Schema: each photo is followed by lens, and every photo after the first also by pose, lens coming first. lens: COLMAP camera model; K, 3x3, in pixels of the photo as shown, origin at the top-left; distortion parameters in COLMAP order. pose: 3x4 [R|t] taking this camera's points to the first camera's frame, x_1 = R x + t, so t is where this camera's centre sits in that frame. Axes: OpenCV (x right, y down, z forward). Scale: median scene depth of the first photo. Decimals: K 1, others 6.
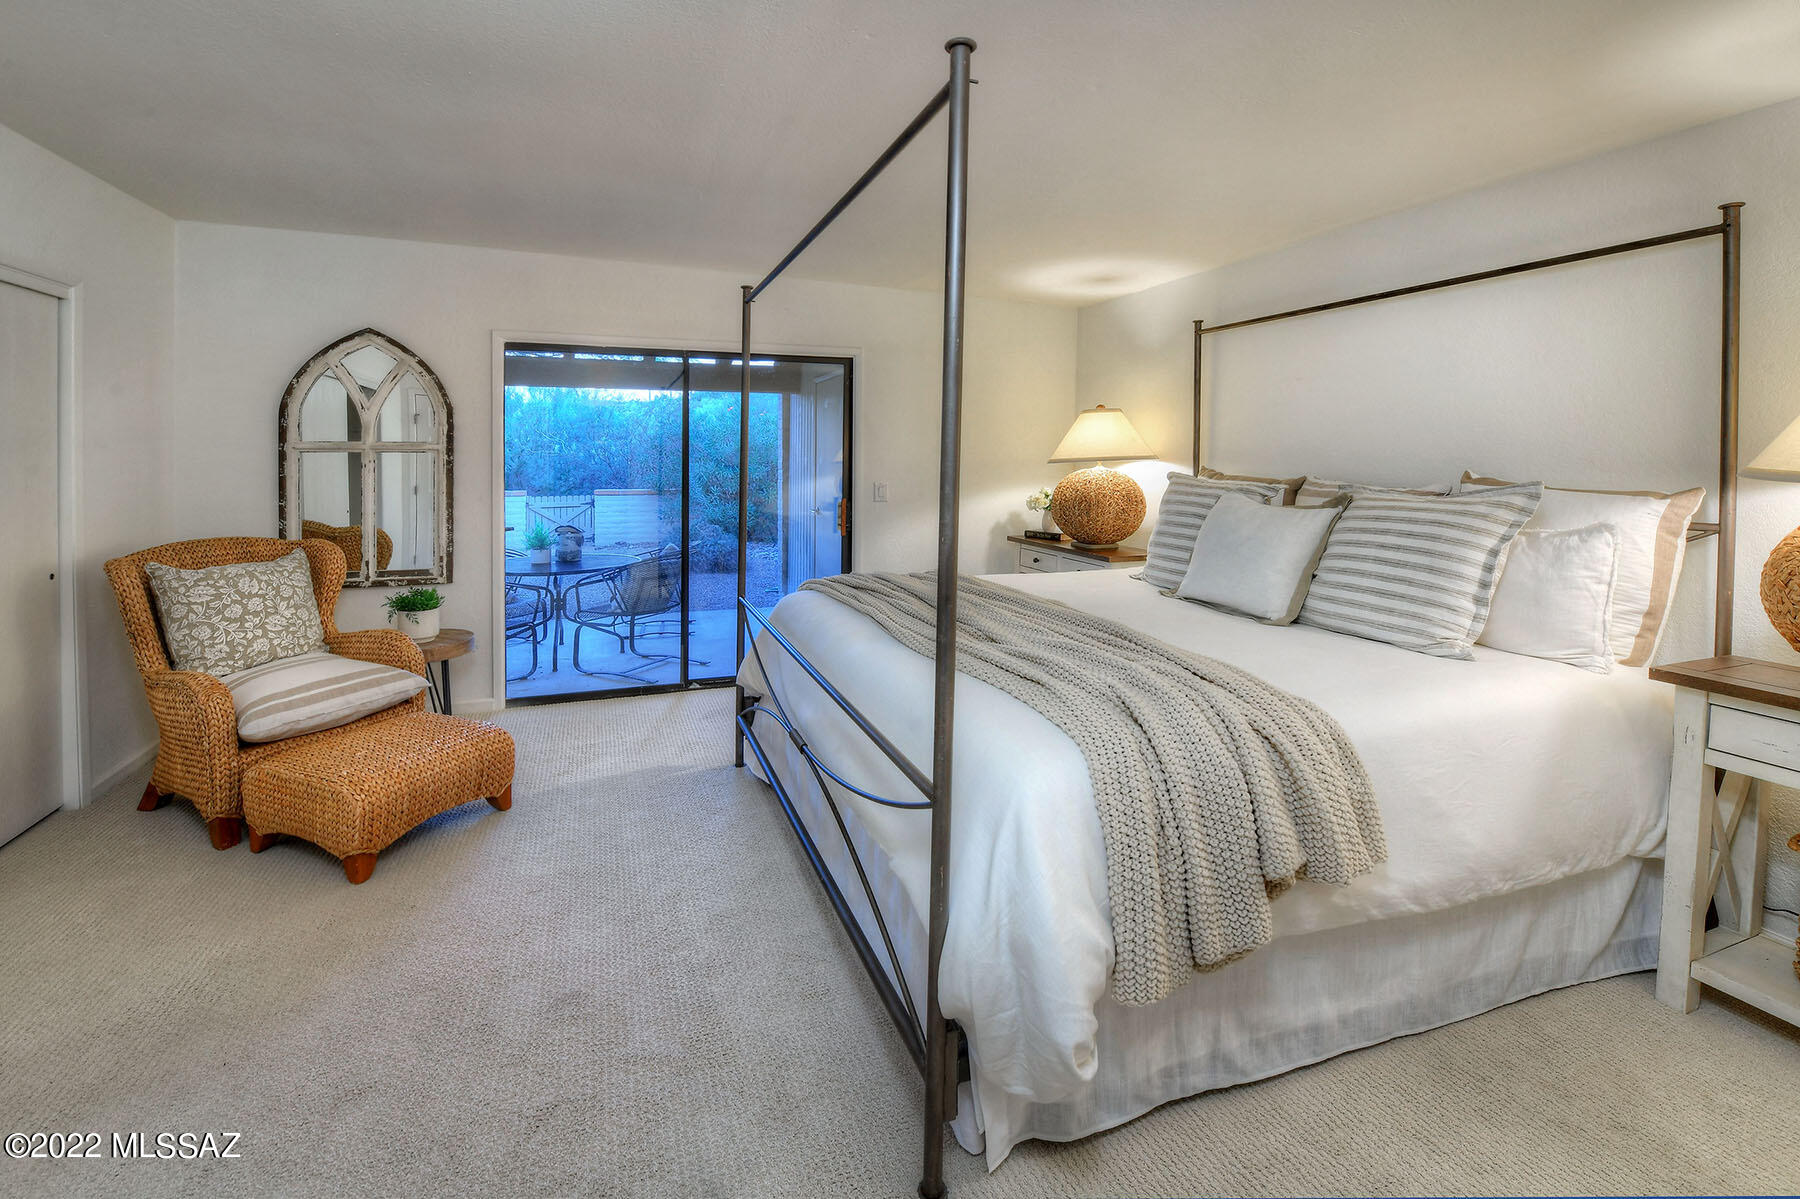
lens RADIAL K [[682.4, 0, 895.3], [0, 682.4, 460.5], [0, 0, 1]] dist [-0.000104, -0.000050]
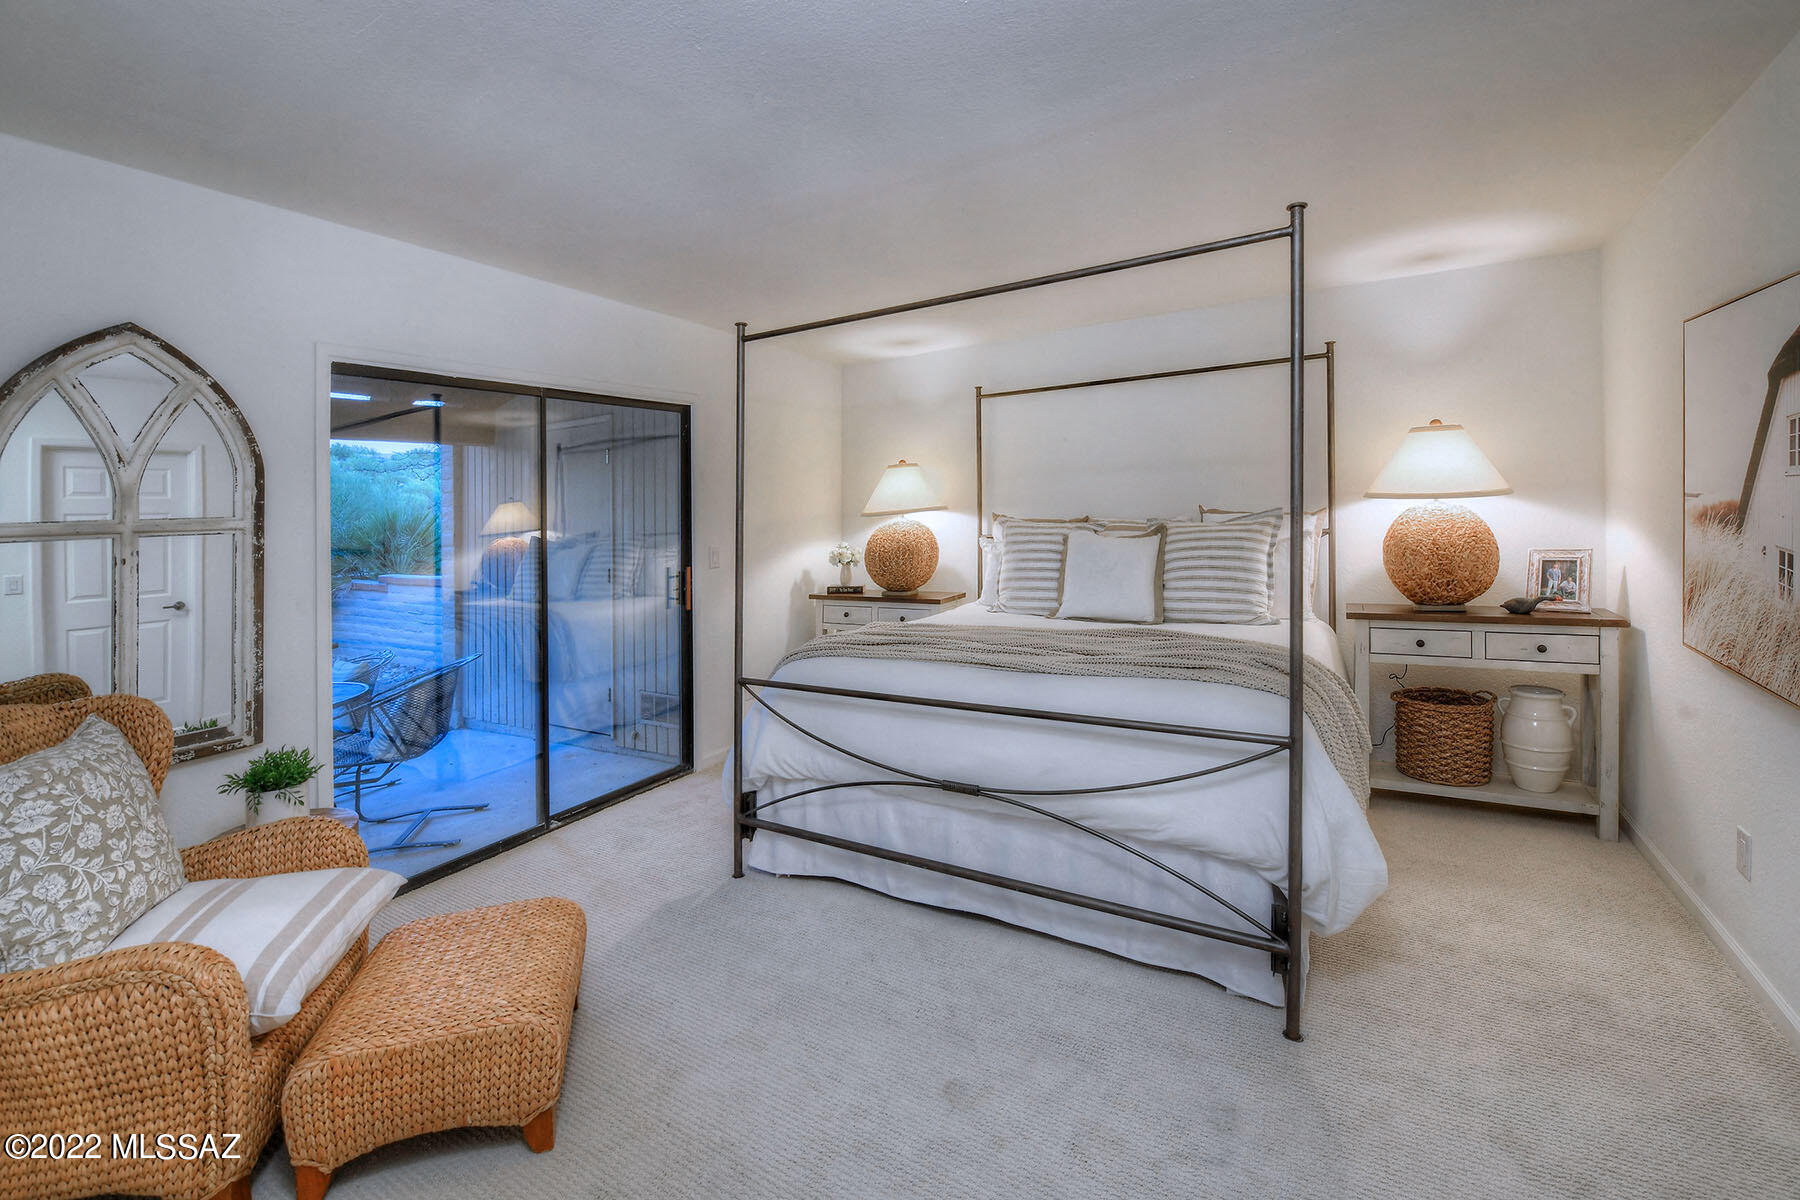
lens RADIAL K [[738.3, 0, 909.2], [0, 738.3, 505.9], [0, 0, 1]] dist [-0.006120, -0.000093]
pose [[0.803159, -0.035510, 0.594706, -0.639188], [0.049167, 0.998768, -0.006764, -0.002626], [-0.593733, 0.034673, 0.803915, 0.118272]]
